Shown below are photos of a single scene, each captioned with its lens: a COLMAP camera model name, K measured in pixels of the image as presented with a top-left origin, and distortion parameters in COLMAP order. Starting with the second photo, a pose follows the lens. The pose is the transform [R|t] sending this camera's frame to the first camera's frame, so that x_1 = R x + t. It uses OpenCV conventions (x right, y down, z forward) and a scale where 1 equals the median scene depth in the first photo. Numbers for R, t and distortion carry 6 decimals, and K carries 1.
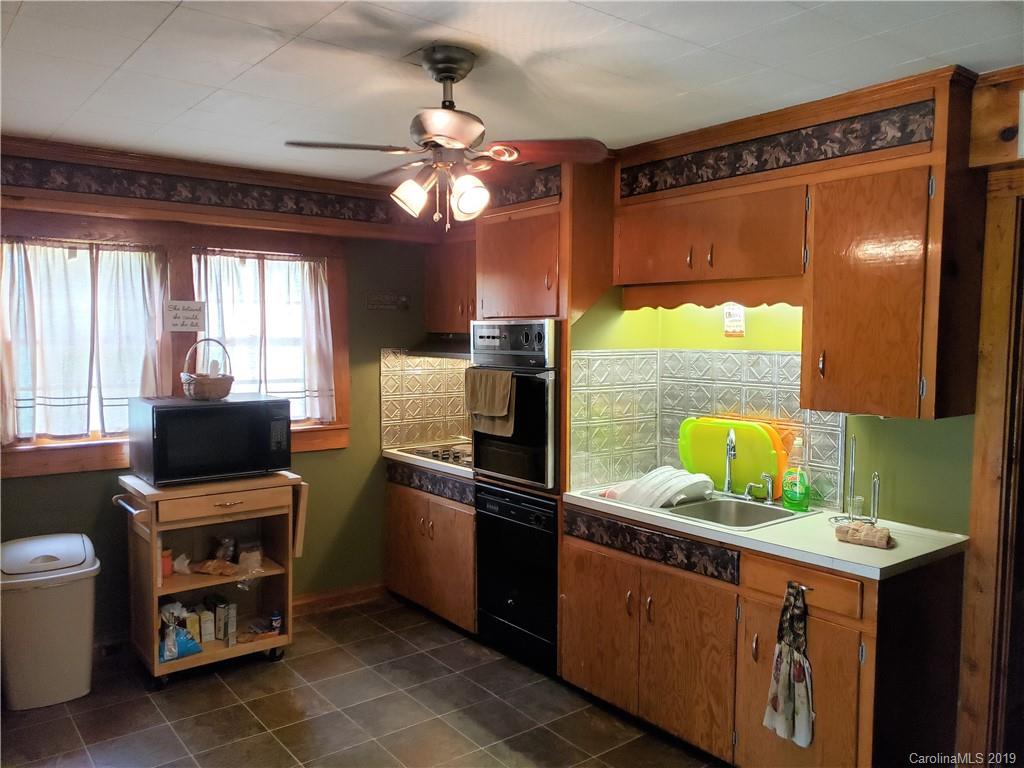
lens RADIAL K [[796.5, 0, 512.0], [0, 796.5, 384.0], [0, 0, 1]] dist [0.009229, -0.000891]
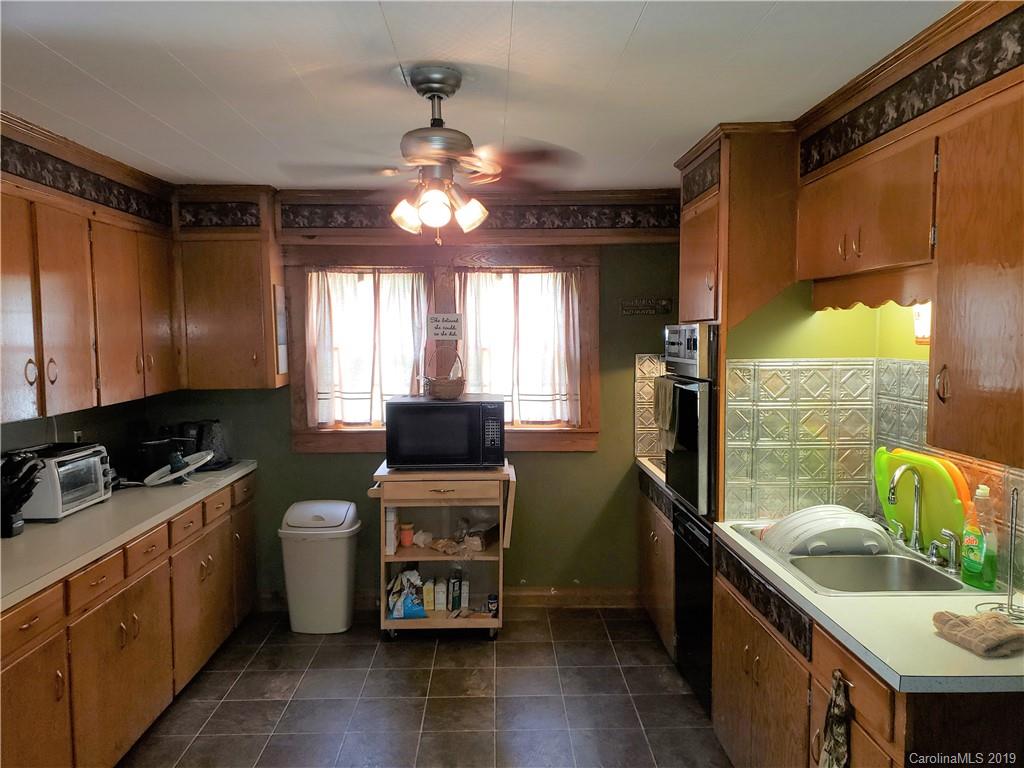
lens RADIAL K [[791.6, 0, 512.0], [0, 791.6, 384.0], [0, 0, 1]] dist [0.116660, -0.156271]
pose [[0.806096, 0.030020, -0.591023, 0.381086], [-0.032230, 0.999457, 0.006807, -0.012827], [0.590907, 0.013562, 0.806626, 0.137163]]
